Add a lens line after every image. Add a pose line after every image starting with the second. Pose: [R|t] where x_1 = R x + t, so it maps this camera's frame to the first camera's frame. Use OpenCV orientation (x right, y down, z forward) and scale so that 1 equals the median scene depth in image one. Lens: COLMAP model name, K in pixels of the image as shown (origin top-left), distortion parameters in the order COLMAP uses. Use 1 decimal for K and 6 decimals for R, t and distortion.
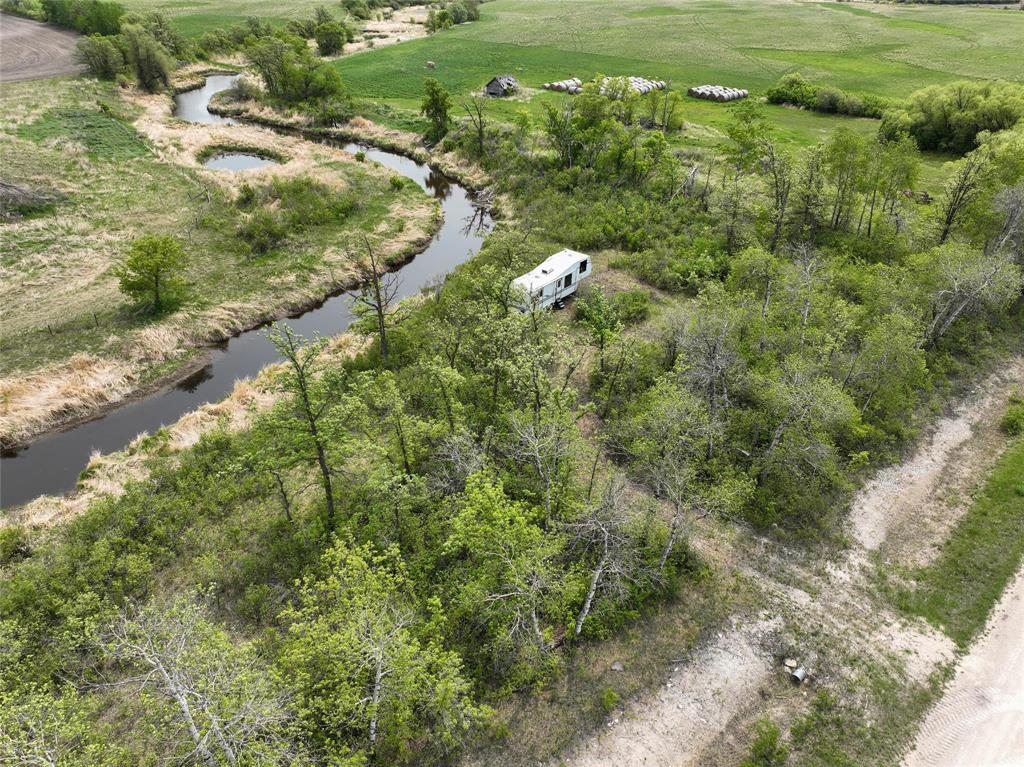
lens RADIAL K [[717.4, 0, 515.1], [0, 717.4, 385.5], [0, 0, 1]] dist [0.003555, 0.008954]
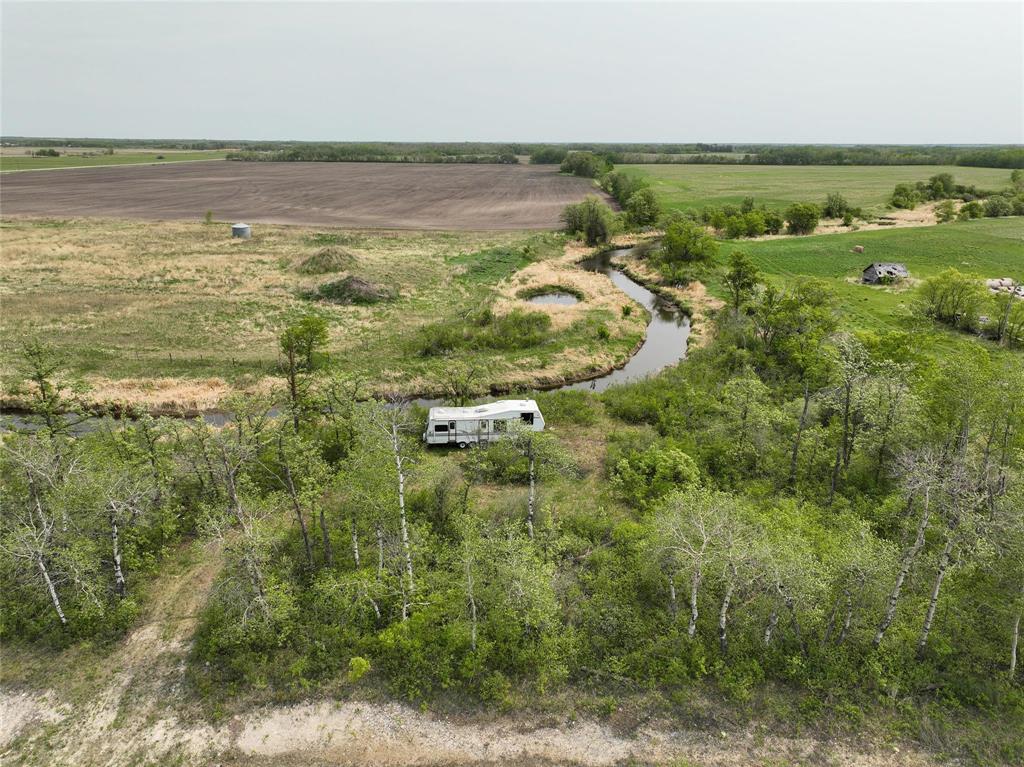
lens RADIAL K [[717.4, 0, 515.1], [0, 717.4, 385.5], [0, 0, 1]] dist [0.003555, 0.008954]
pose [[0.693152, 0.225844, -0.684496, 0.888277], [-0.374338, 0.924327, -0.074098, -0.159867], [0.615964, 0.307594, 0.725241, 0.351811]]
